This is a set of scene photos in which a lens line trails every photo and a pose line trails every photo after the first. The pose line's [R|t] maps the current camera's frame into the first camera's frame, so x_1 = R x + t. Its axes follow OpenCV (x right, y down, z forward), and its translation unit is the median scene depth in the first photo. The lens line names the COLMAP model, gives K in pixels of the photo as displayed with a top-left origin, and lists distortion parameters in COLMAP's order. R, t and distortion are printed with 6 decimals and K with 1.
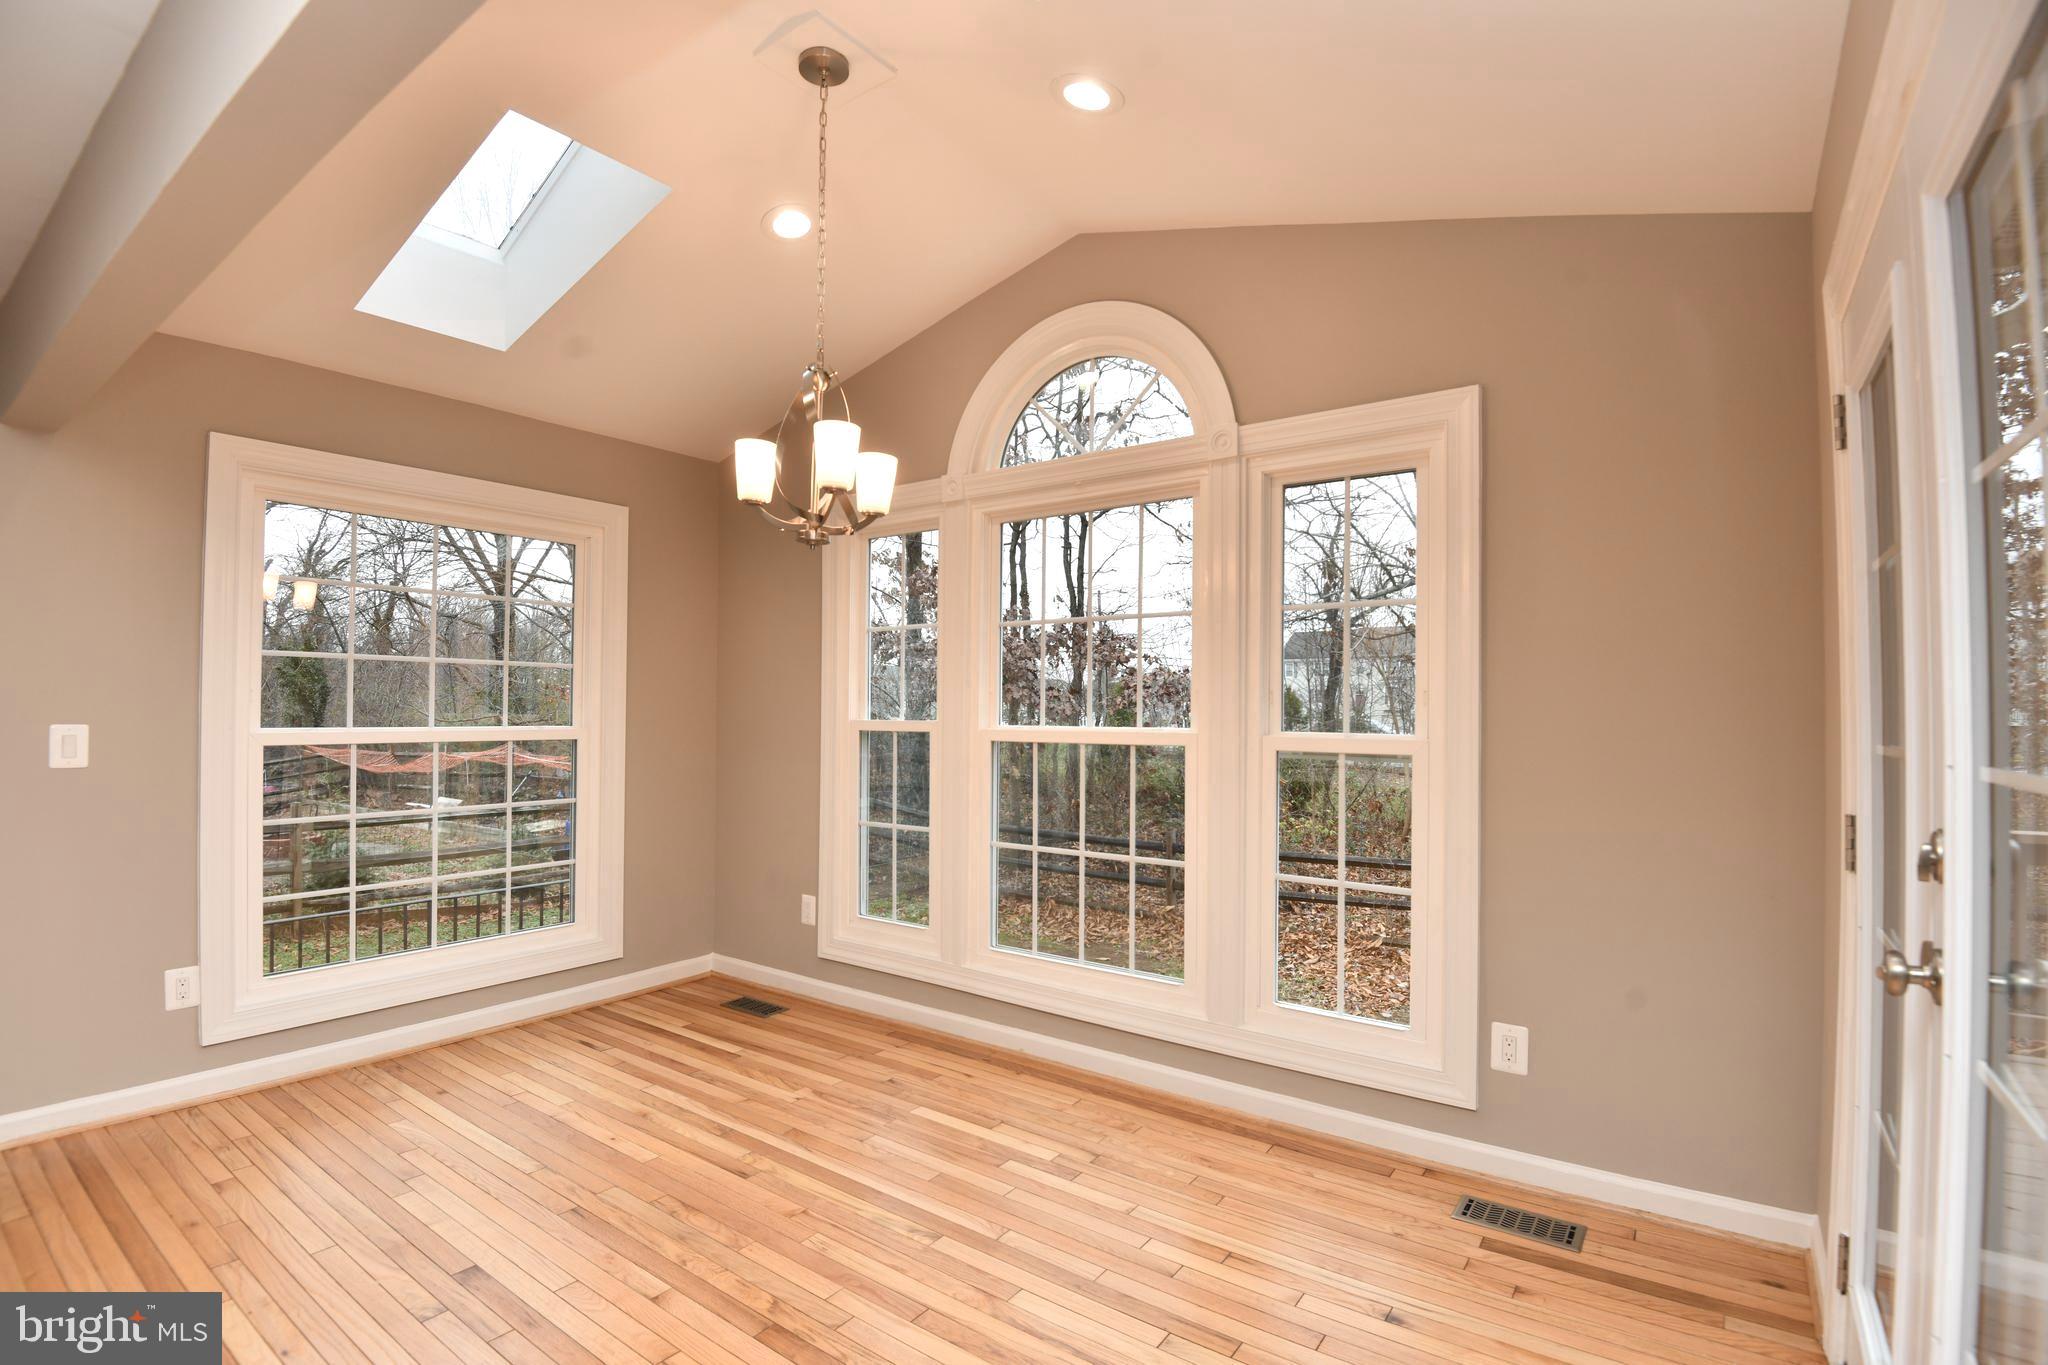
lens RADIAL K [[952.6, 0, 1027.3], [0, 952.6, 695.8], [0, 0, 1]] dist [-0.006666, -0.021106]
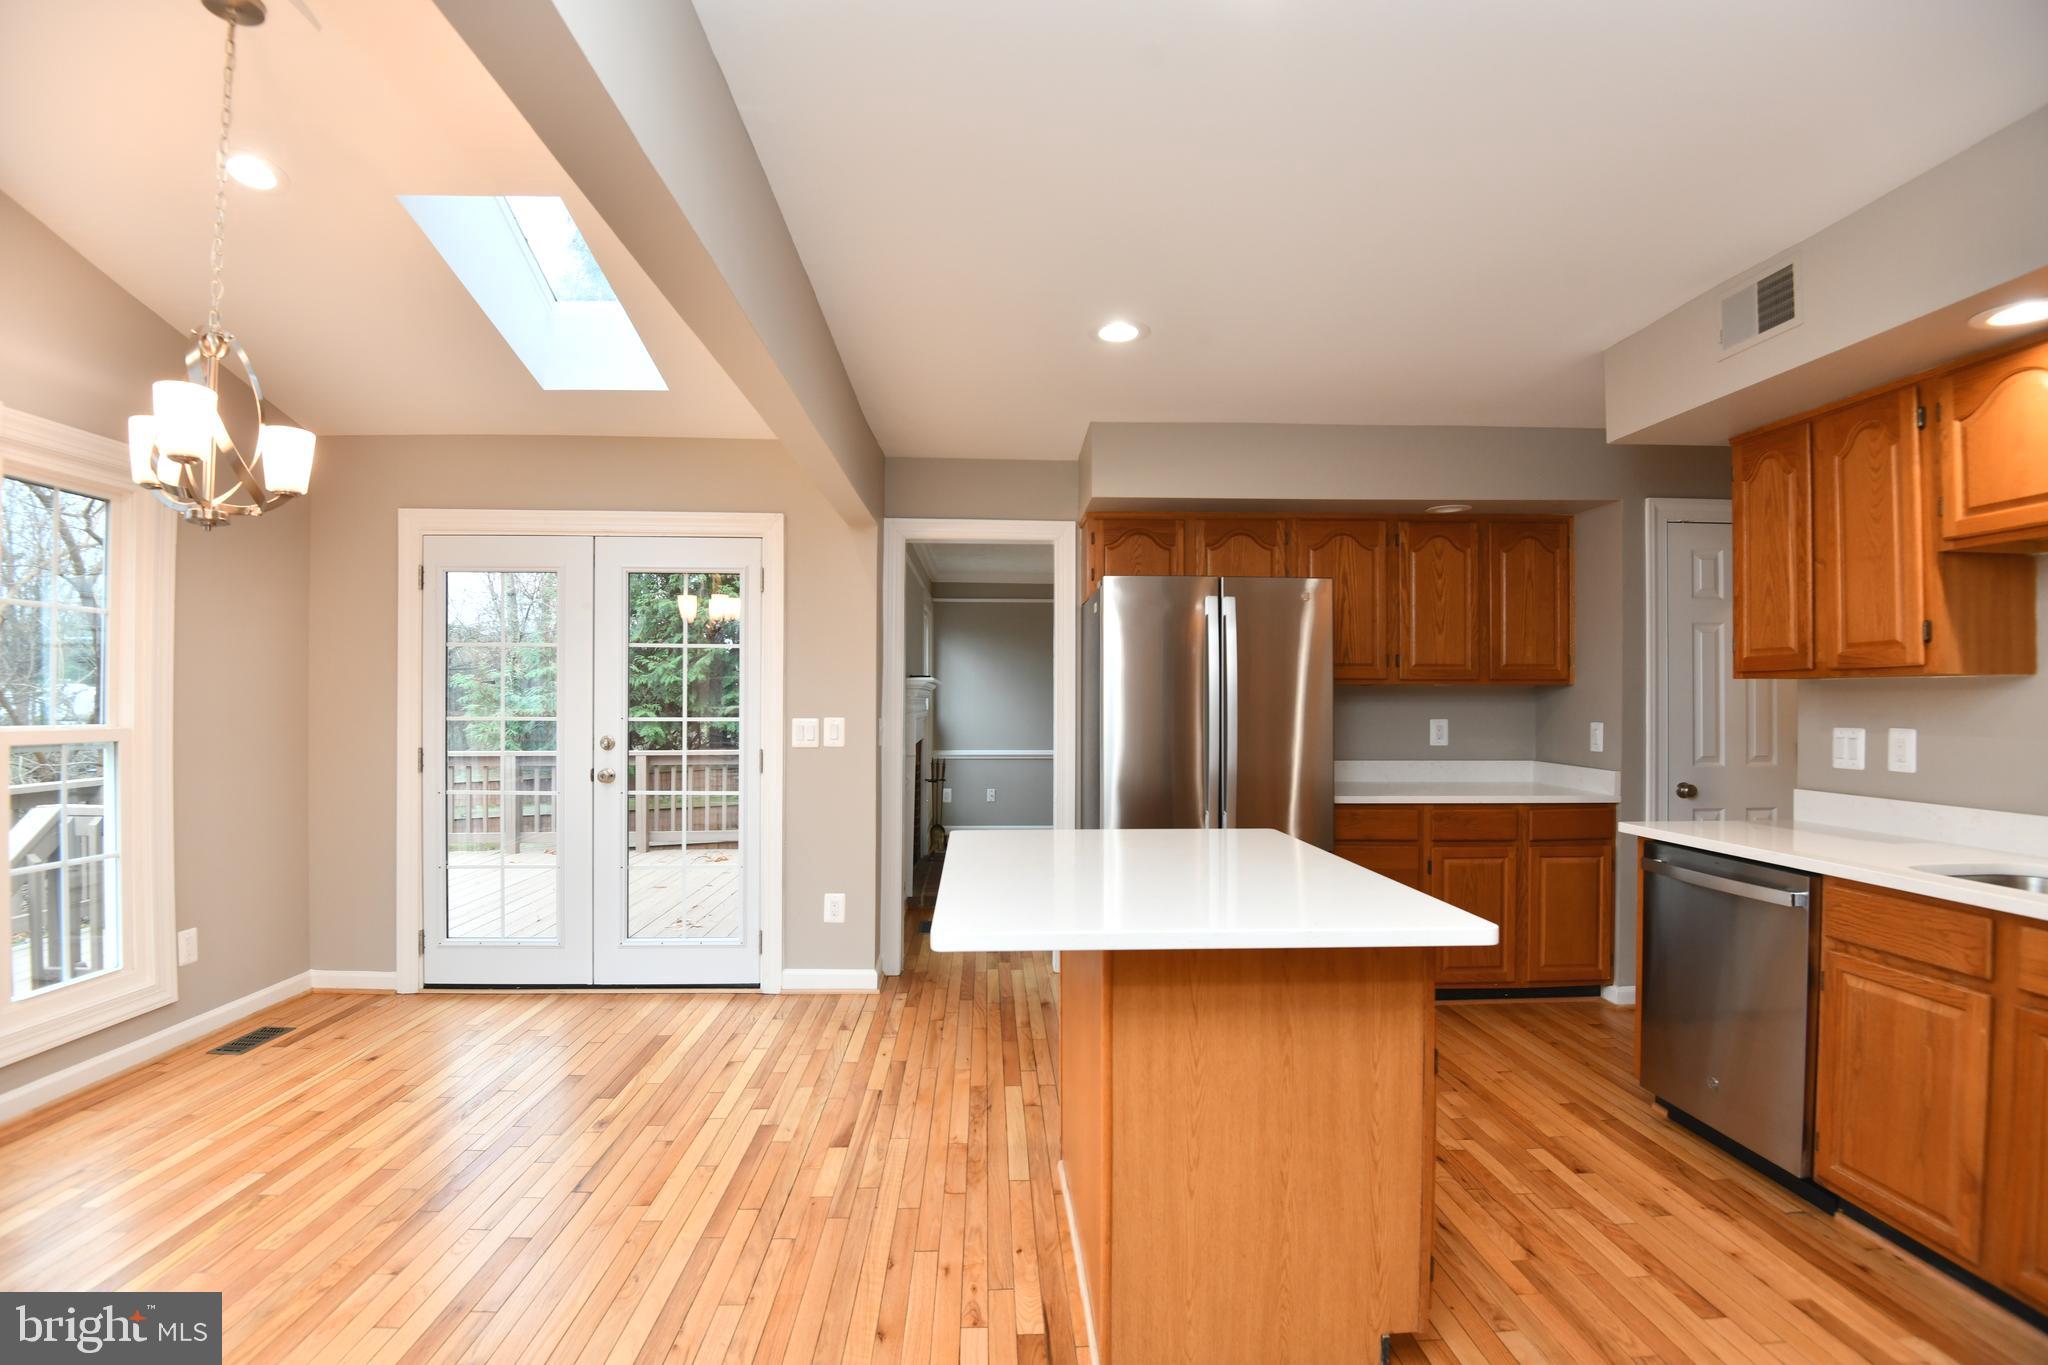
lens RADIAL K [[951.0, 0, 1022.8], [0, 951.0, 692.7], [0, 0, 1]] dist [-0.011445, -0.021501]
pose [[-0.618286, 0.000911, 0.785952, -1.273131], [-0.015243, 0.999797, -0.013150, -0.002011], [-0.785805, -0.020111, -0.618147, 0.855079]]
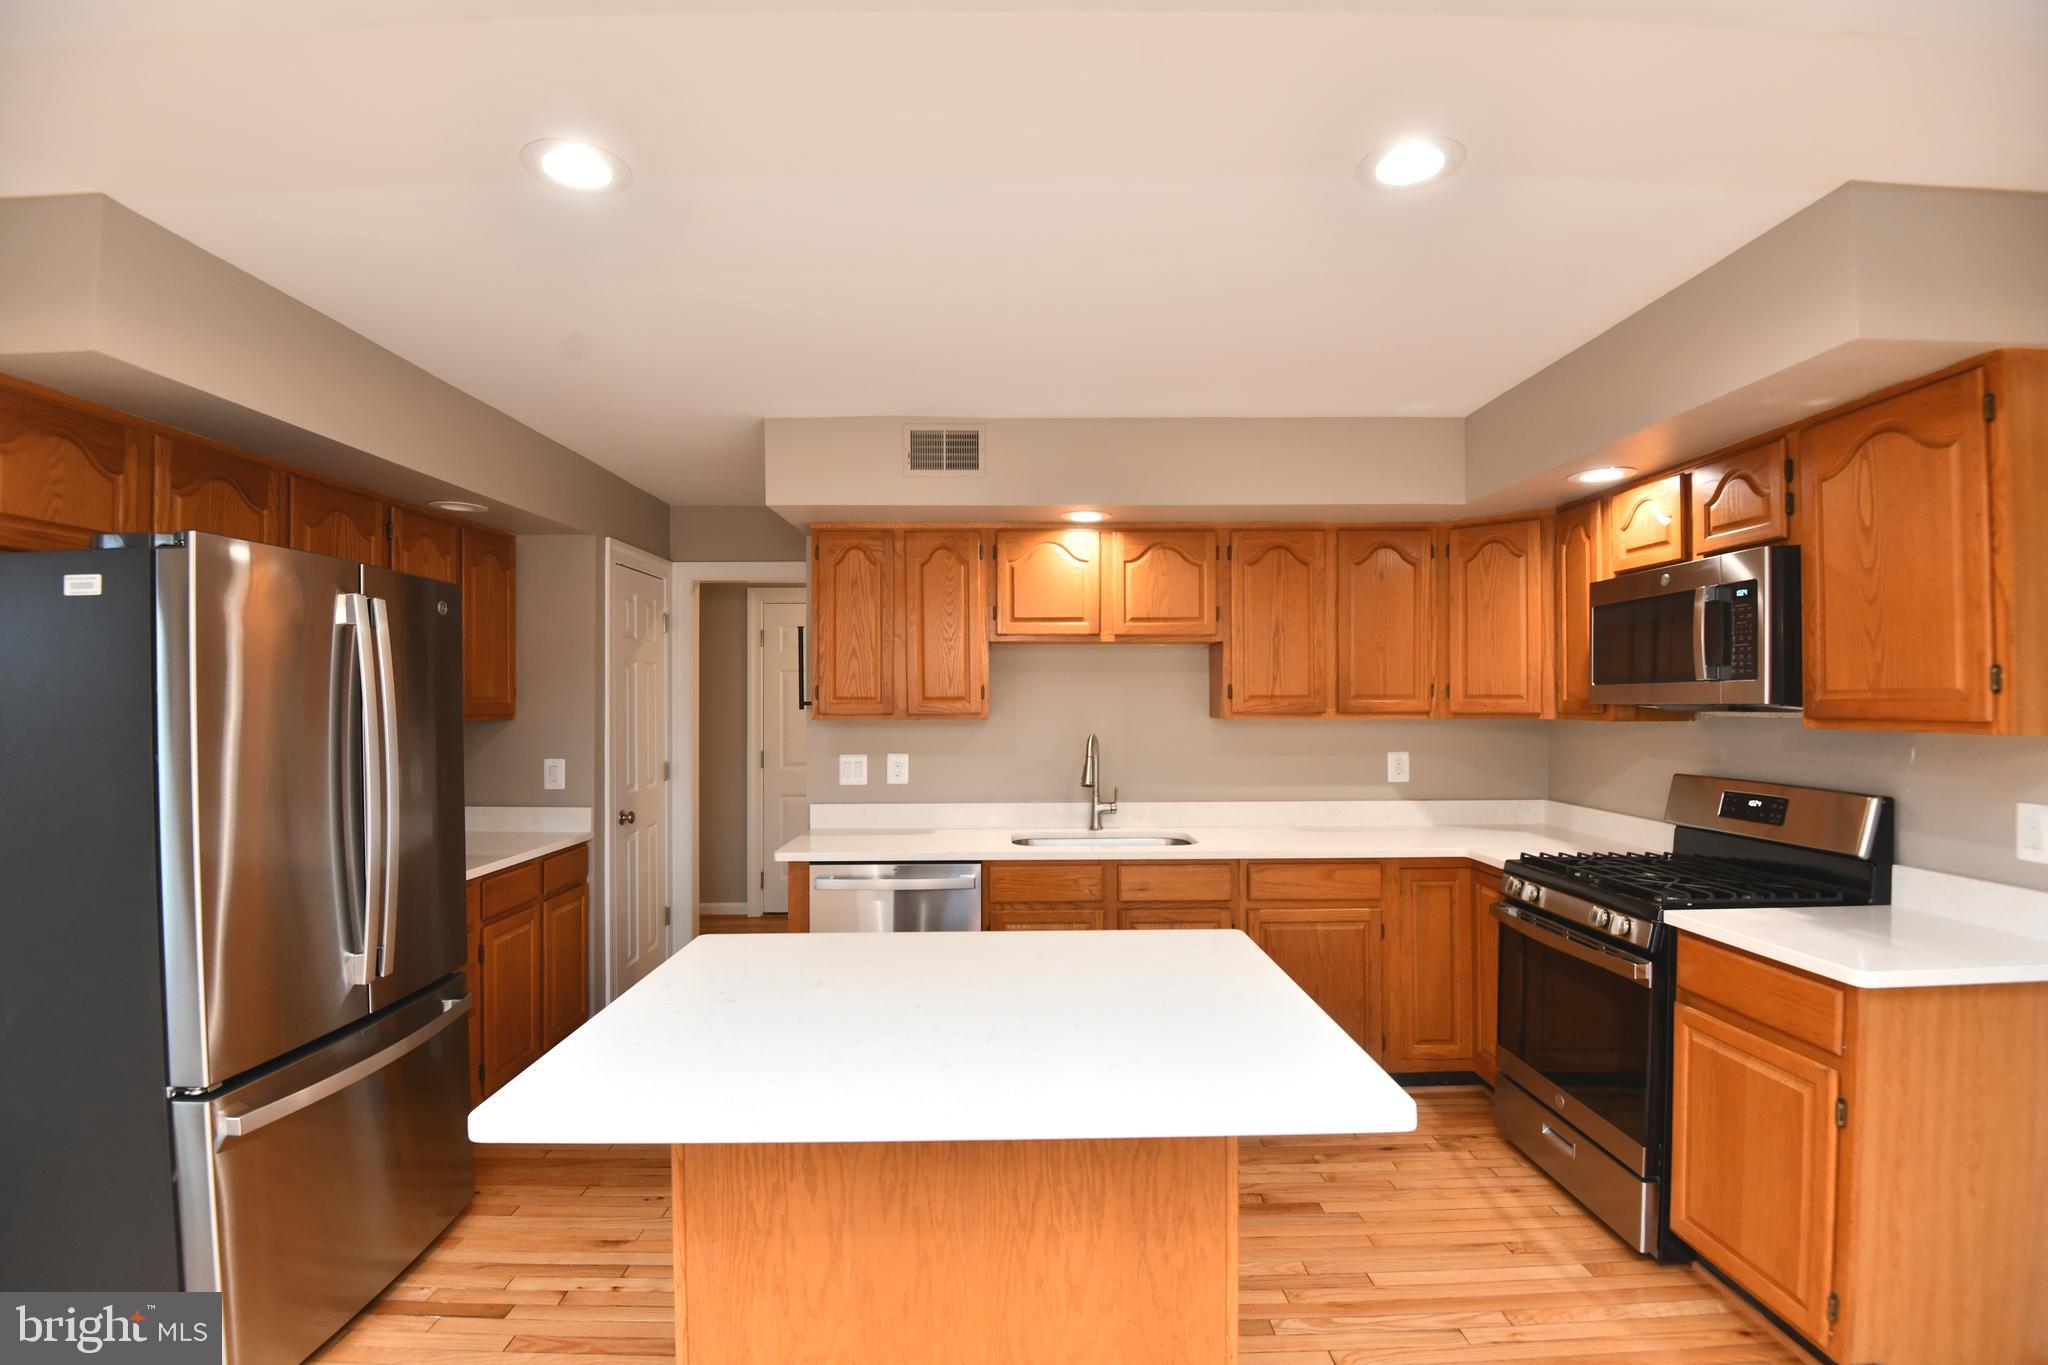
lens RADIAL K [[951.0, 0, 1022.8], [0, 951.0, 692.7], [0, 0, 1]] dist [-0.011445, -0.021501]
pose [[-0.804134, -0.002817, -0.594442, -0.322604], [0.009631, 0.999796, -0.017766, -0.059487], [0.594371, -0.020011, -0.803942, 0.794432]]
